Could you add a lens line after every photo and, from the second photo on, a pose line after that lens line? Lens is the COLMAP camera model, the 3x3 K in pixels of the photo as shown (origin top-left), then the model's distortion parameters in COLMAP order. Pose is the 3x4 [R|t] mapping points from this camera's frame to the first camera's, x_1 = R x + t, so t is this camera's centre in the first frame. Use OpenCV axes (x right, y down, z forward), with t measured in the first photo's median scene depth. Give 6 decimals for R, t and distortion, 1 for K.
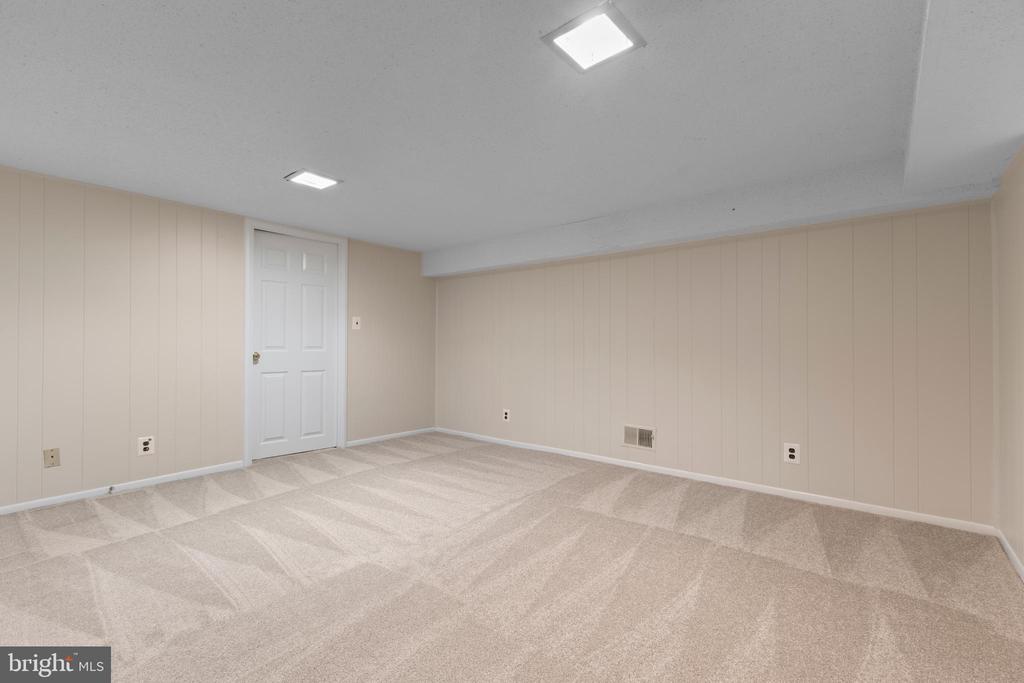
lens RADIAL K [[451.5, 0, 508.7], [0, 451.5, 341.8], [0, 0, 1]] dist [0.013773, -0.001276]
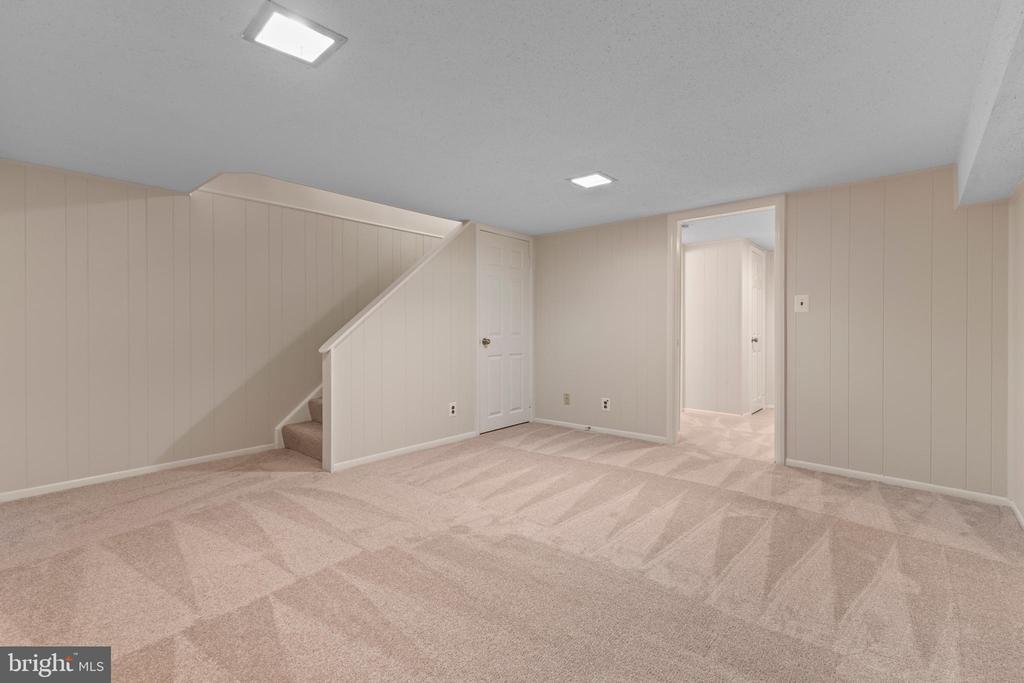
lens RADIAL K [[451.5, 0, 509.9], [0, 451.5, 338.8], [0, 0, 1]] dist [0.013773, -0.001276]
pose [[-0.033062, 0.020117, -0.999251, 0.631250], [0.005714, 0.999785, 0.019938, -0.001607], [0.999437, -0.005050, -0.033170, 0.810853]]
